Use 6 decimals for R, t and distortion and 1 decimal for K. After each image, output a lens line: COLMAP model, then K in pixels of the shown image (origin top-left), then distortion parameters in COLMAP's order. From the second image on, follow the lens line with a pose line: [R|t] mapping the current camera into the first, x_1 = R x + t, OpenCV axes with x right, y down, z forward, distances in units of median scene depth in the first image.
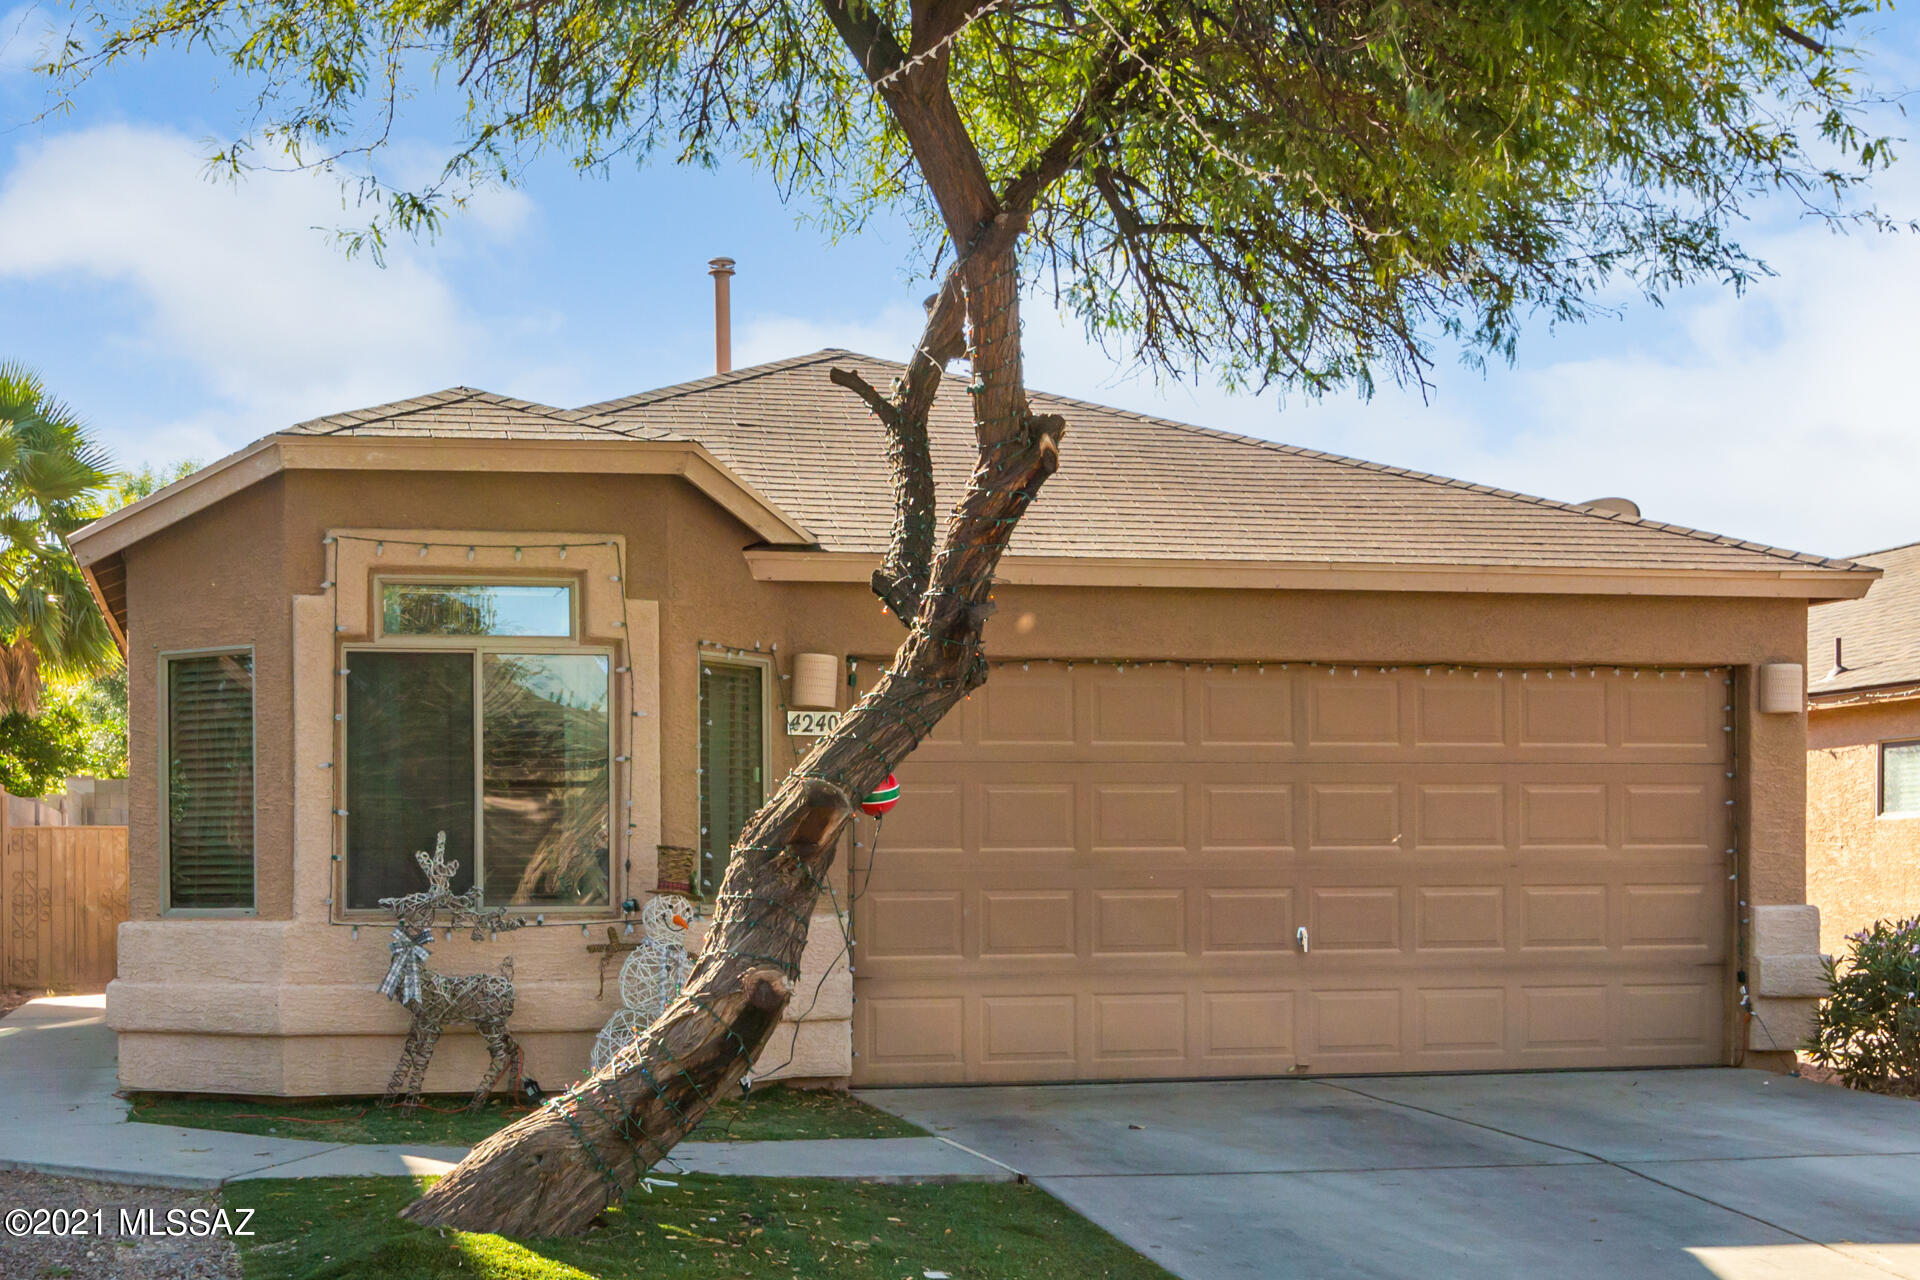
lens RADIAL K [[2695.2, 0, 823.8], [0, 2695.2, 895.4], [0, 0, 1]] dist [0.005549, 0.004436]
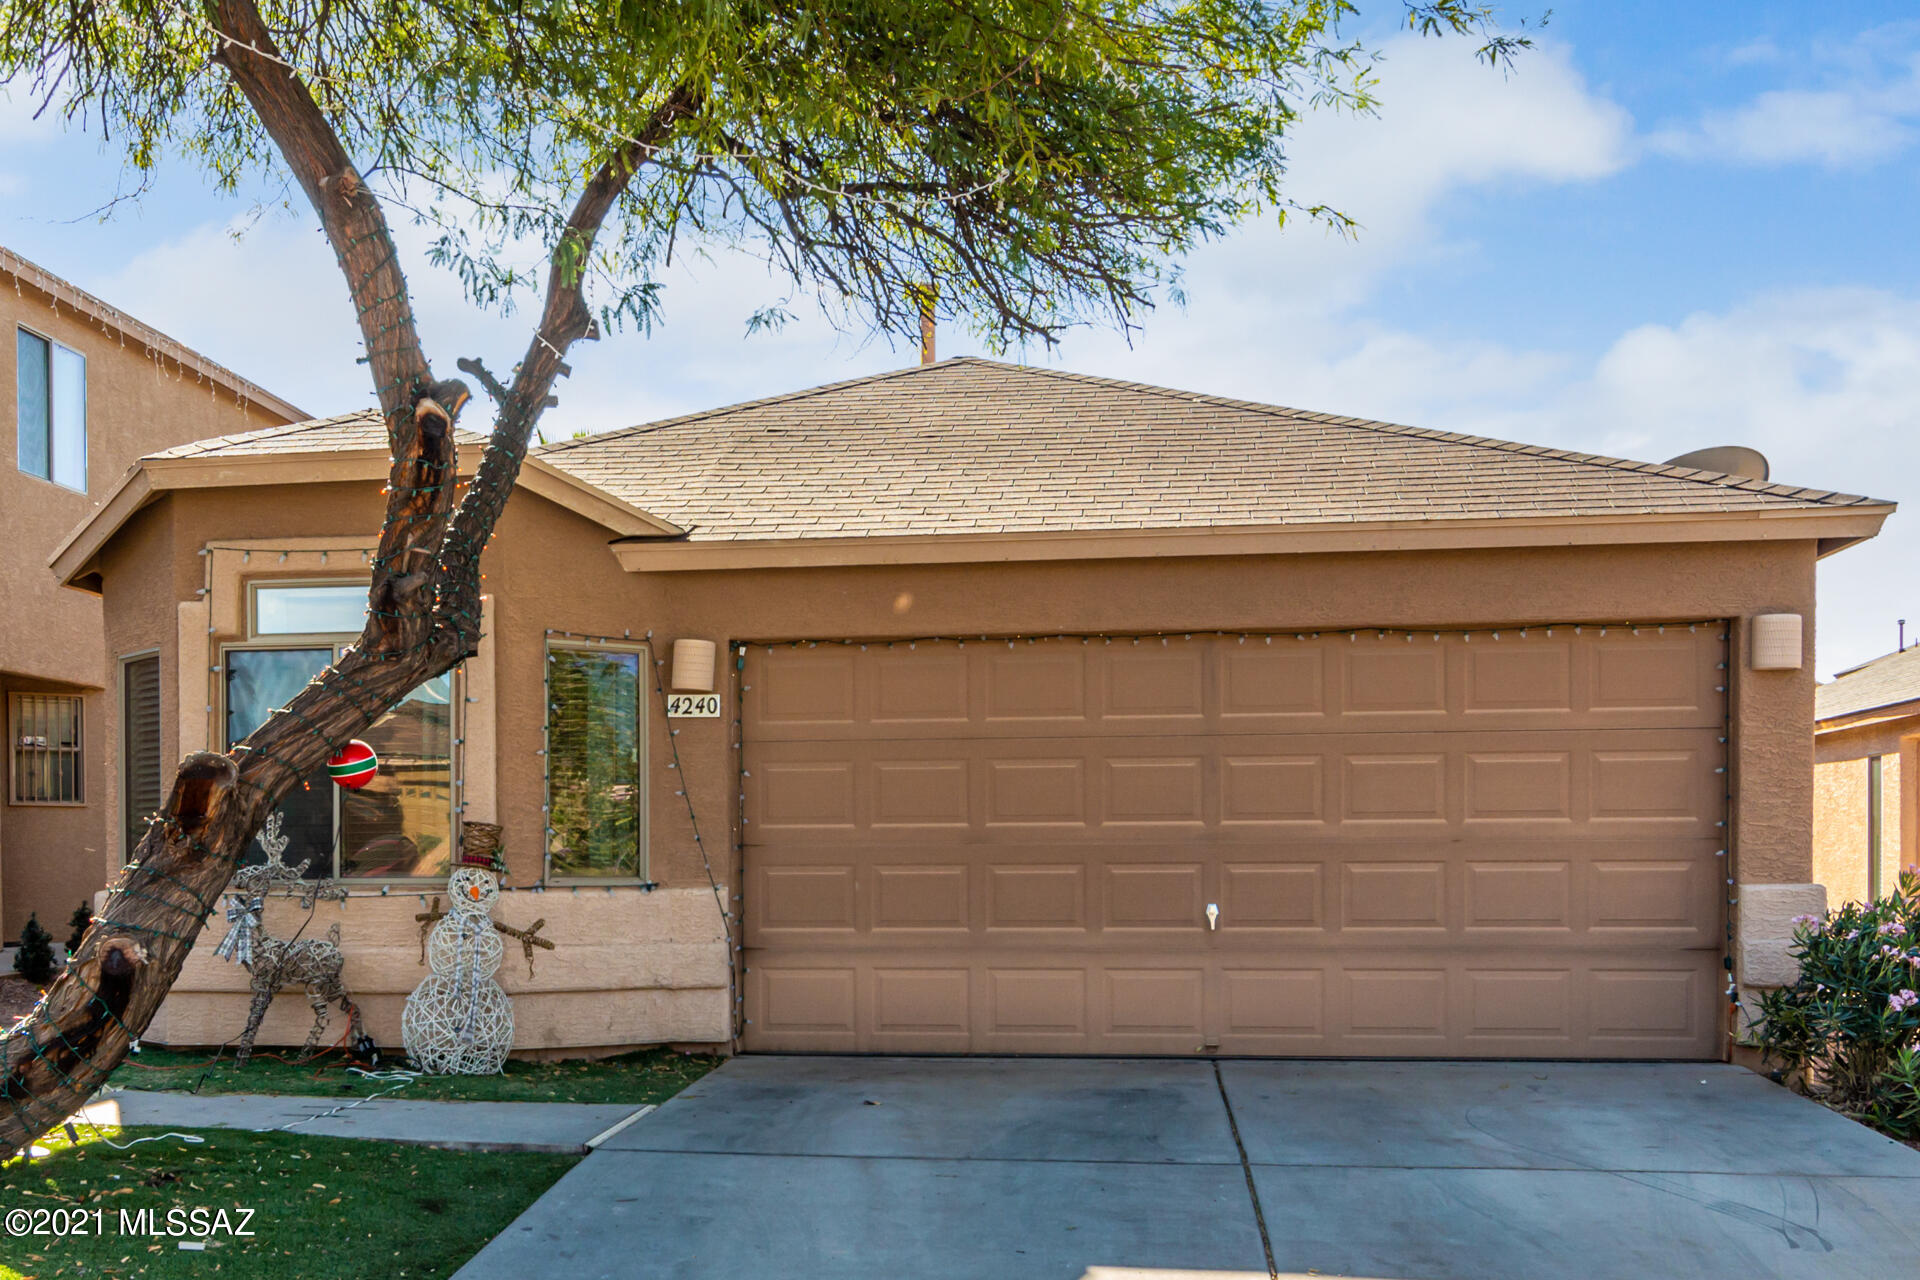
lens RADIAL K [[2259.2, 0, 745.3], [0, 2259.2, 888.9], [0, 0, 1]] dist [0.006751, 0.005898]
pose [[0.928297, 0.005988, -0.371792, 0.331216], [-0.003581, 0.999968, 0.007163, 0.001152], [0.371823, -0.005318, 0.928289, 0.182162]]
